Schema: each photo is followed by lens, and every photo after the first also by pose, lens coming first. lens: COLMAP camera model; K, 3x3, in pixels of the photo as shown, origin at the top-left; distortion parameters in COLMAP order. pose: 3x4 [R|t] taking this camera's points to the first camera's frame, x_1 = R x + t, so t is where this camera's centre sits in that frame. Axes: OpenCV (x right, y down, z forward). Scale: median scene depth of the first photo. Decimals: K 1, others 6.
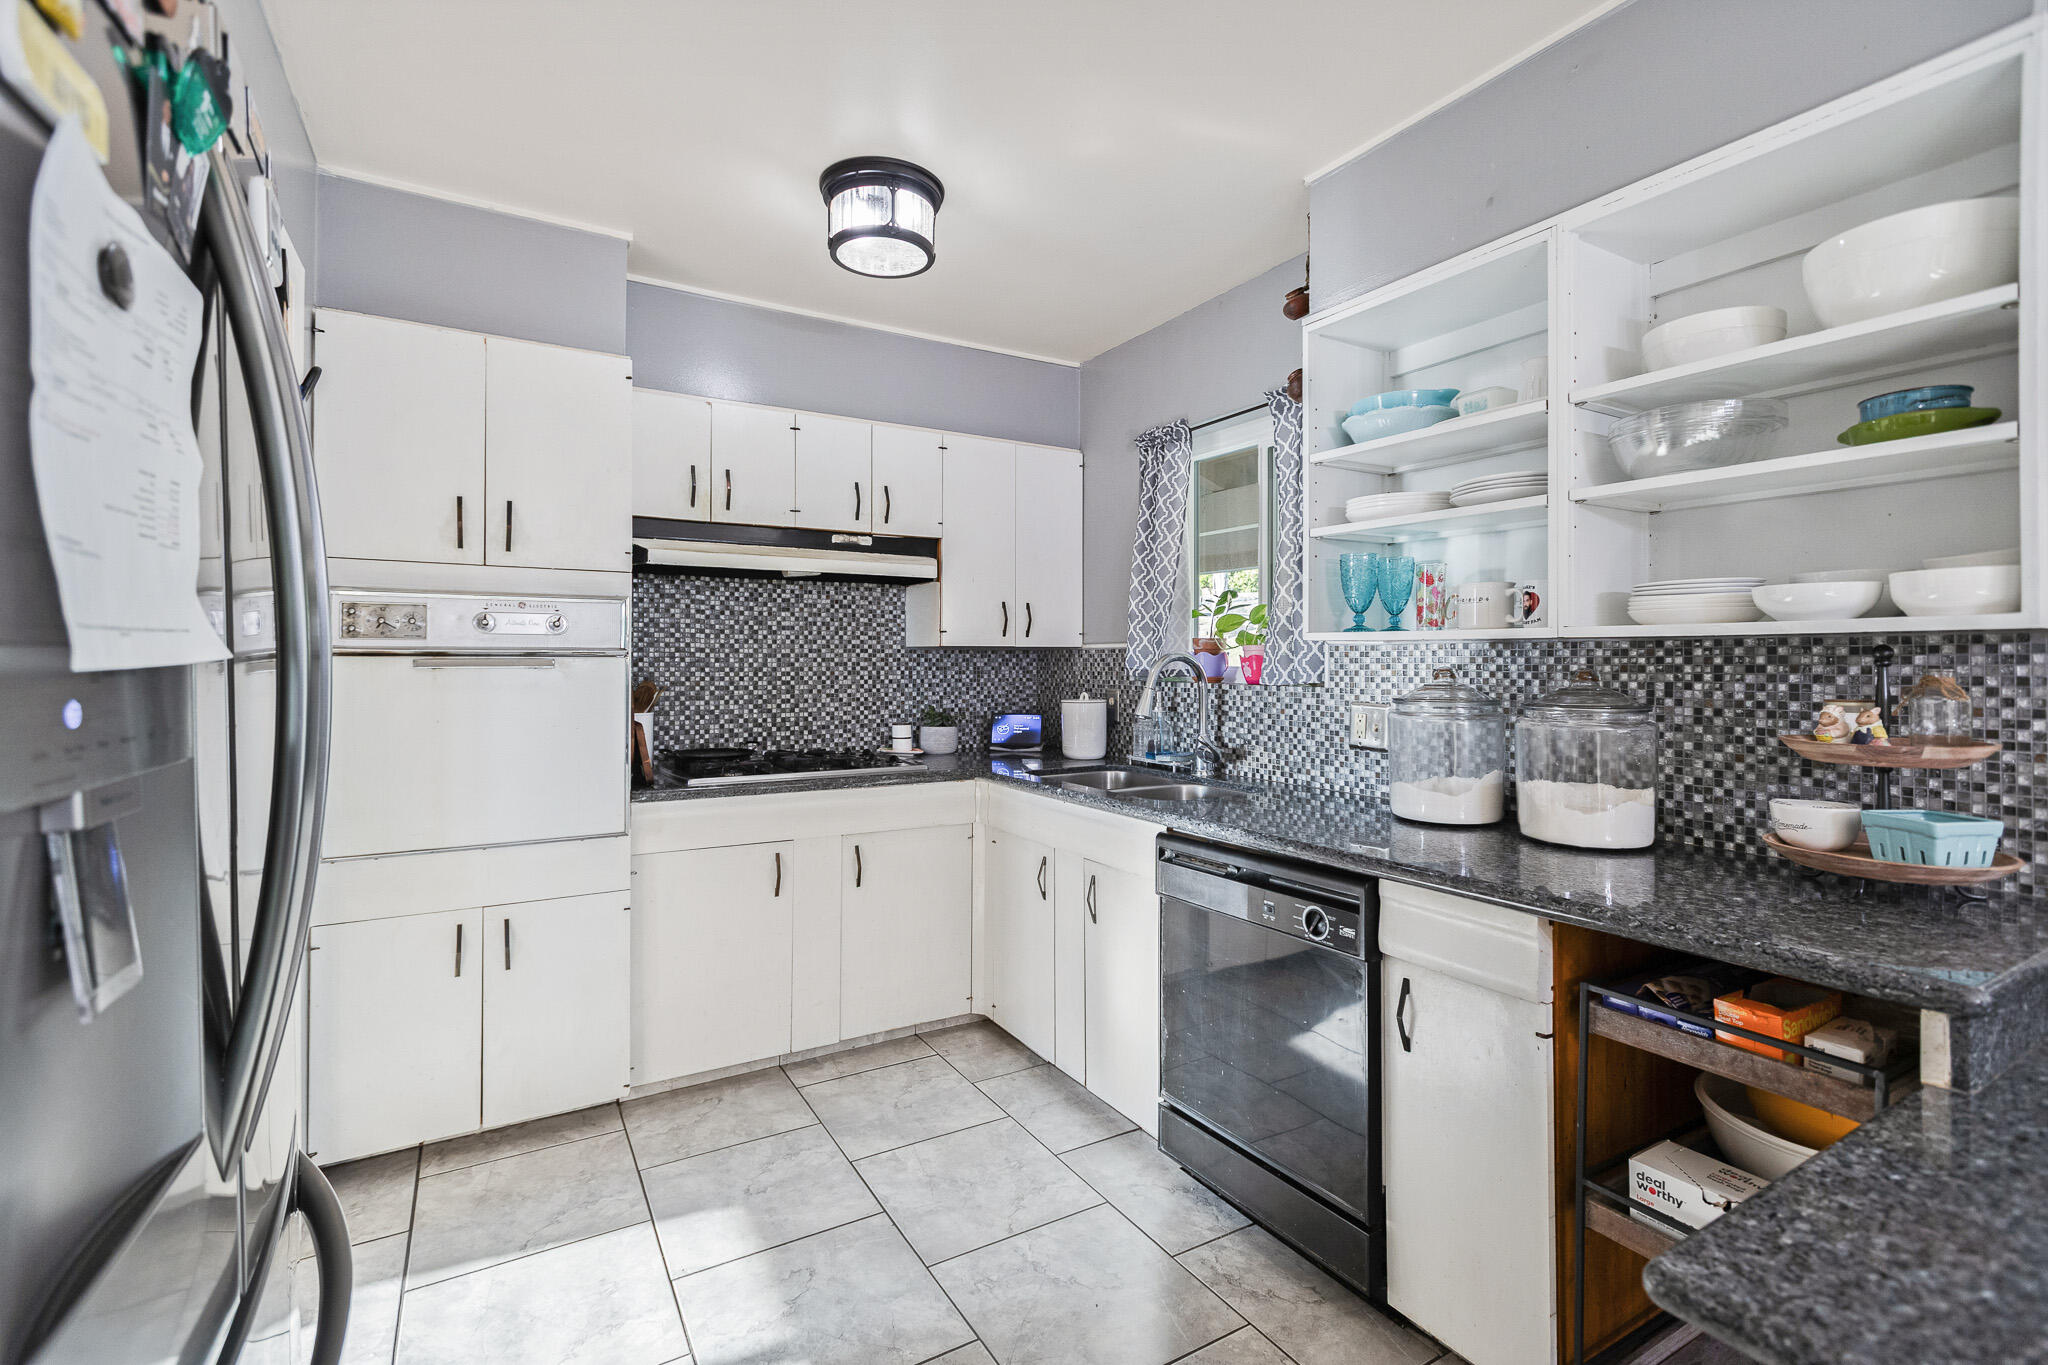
lens RADIAL K [[915.7, 0, 1011.8], [0, 915.7, 656.4], [0, 0, 1]] dist [-0.000442, 0.001757]
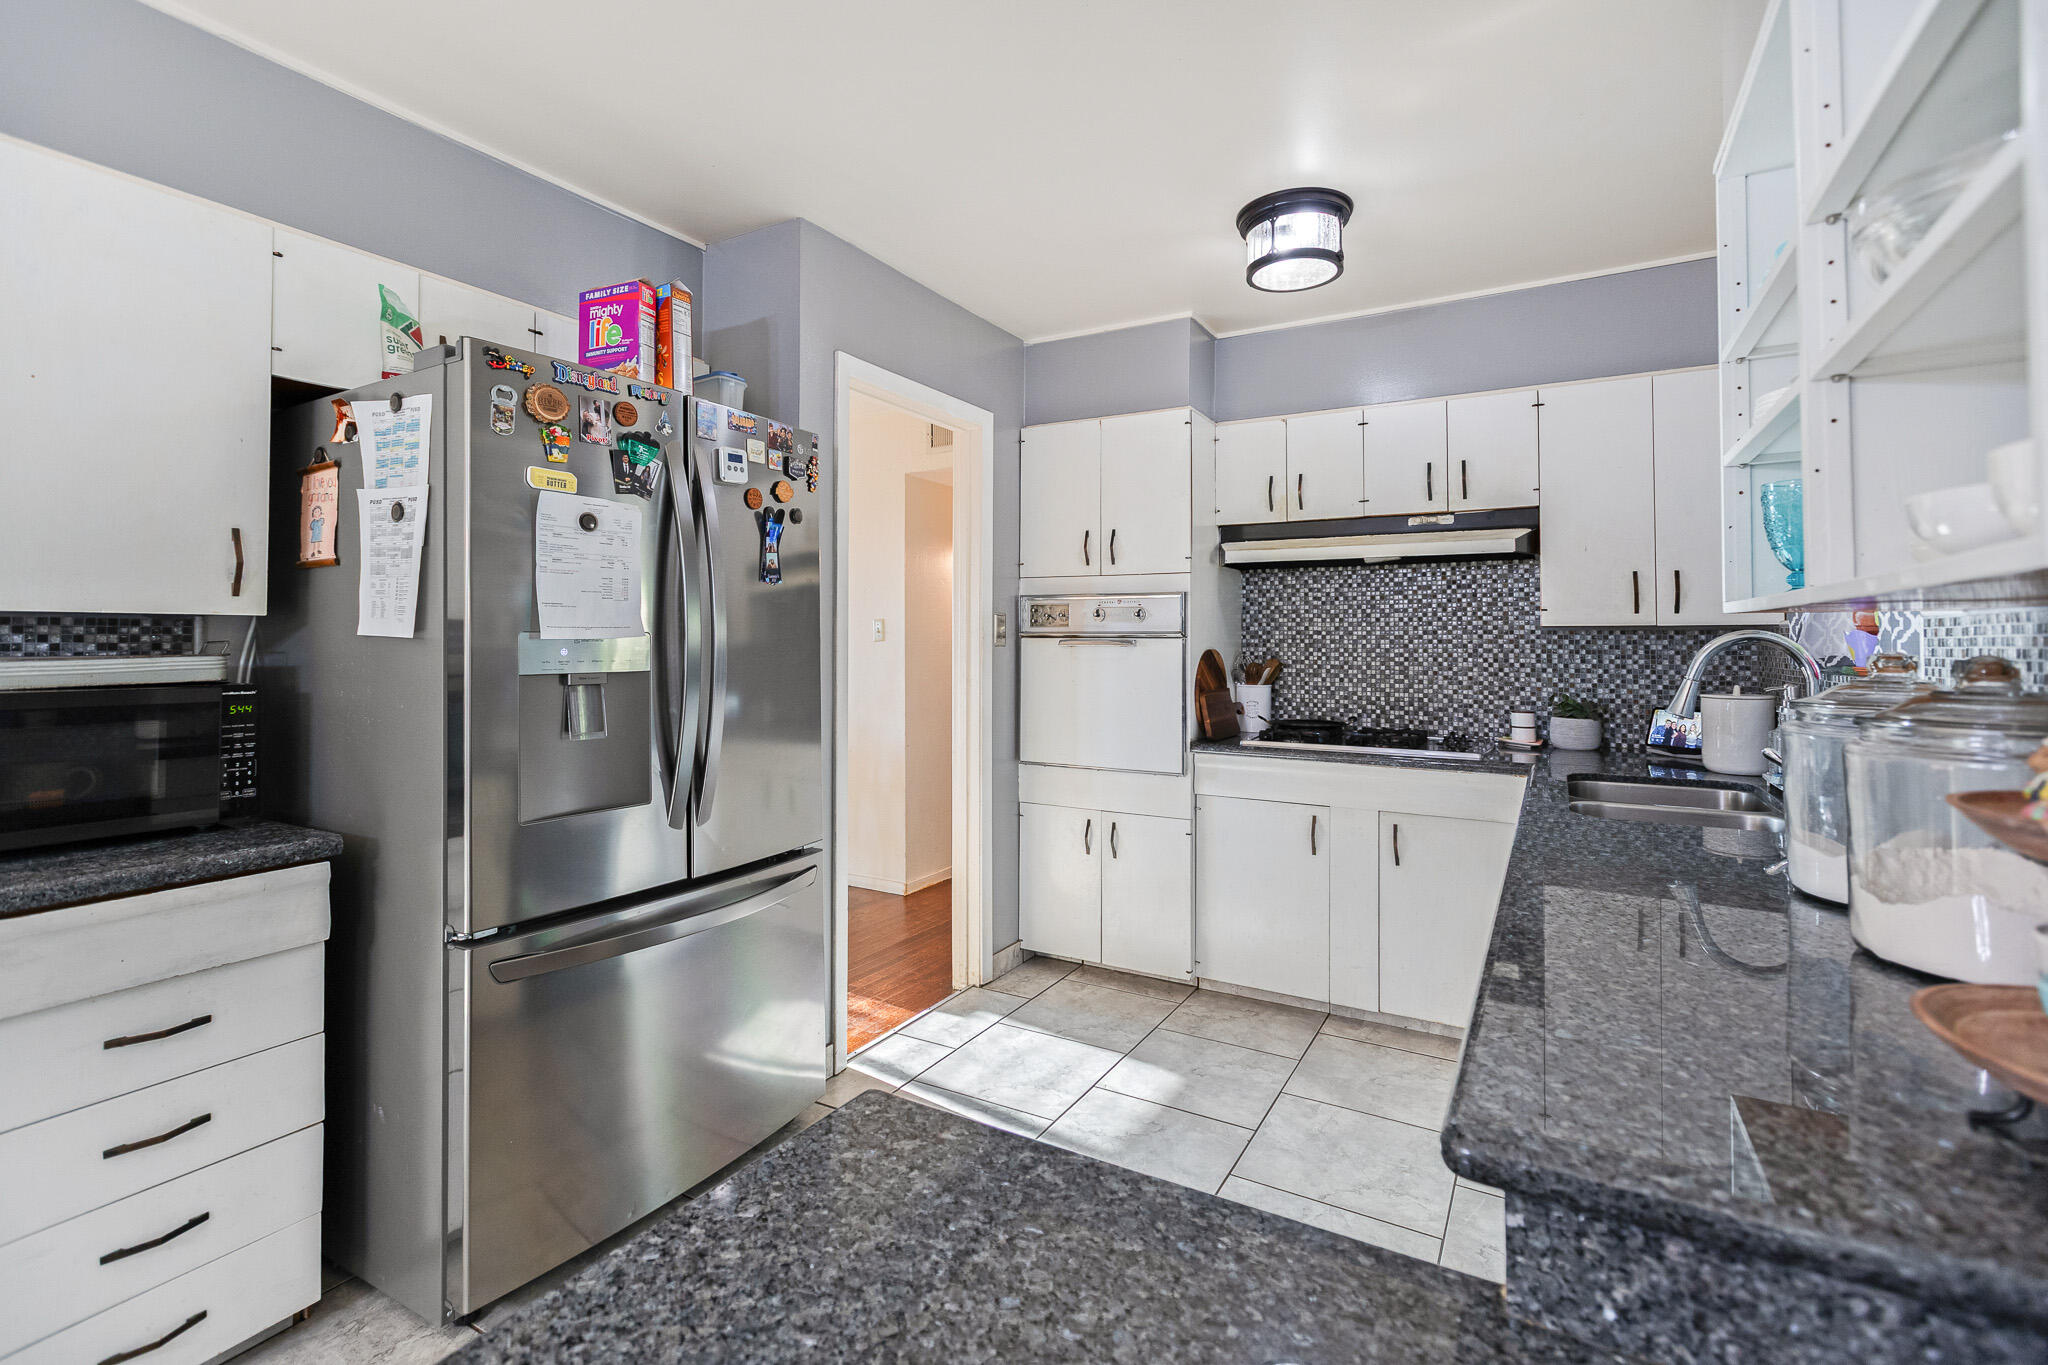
lens RADIAL K [[915.7, 0, 1024.2], [0, 915.7, 622.1], [0, 0, 1]] dist [-0.000442, 0.001757]
pose [[0.497611, -0.017220, -0.867229, 0.481966], [-0.000362, 0.999799, -0.020060, 0.003094], [0.867400, 0.010296, 0.497505, 0.128372]]
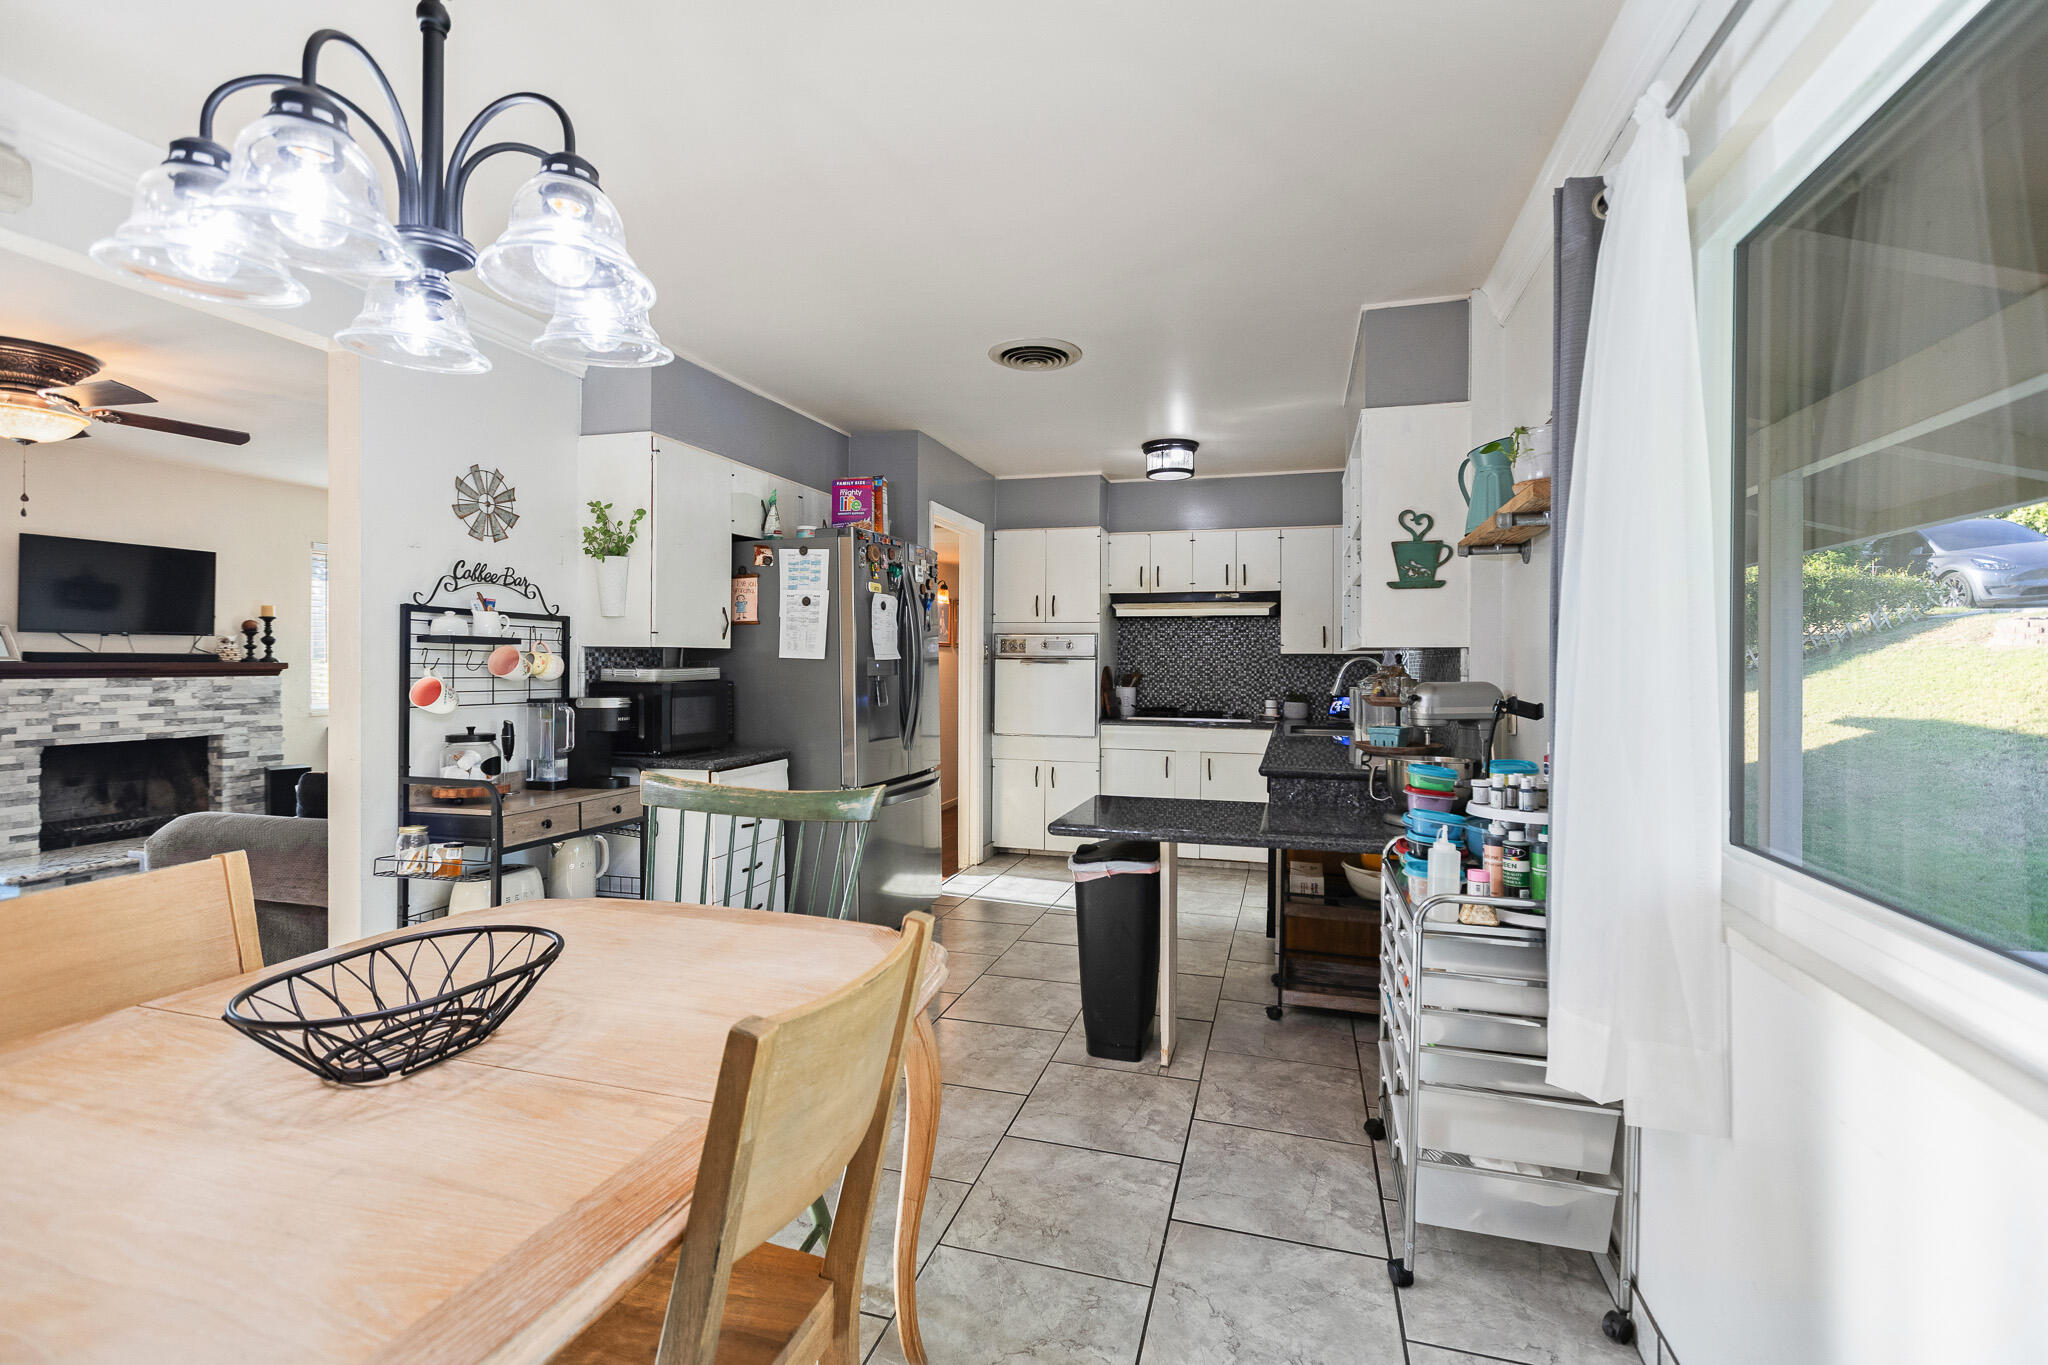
lens RADIAL K [[915.7, 0, 1022.8], [0, 915.7, 660.9], [0, 0, 1]] dist [-0.000442, 0.001757]
pose [[0.688415, 0.001657, -0.725315, 0.900551], [-0.002194, 0.999998, 0.000201, 0.002991], [0.725314, 0.001453, 0.688417, -0.572014]]
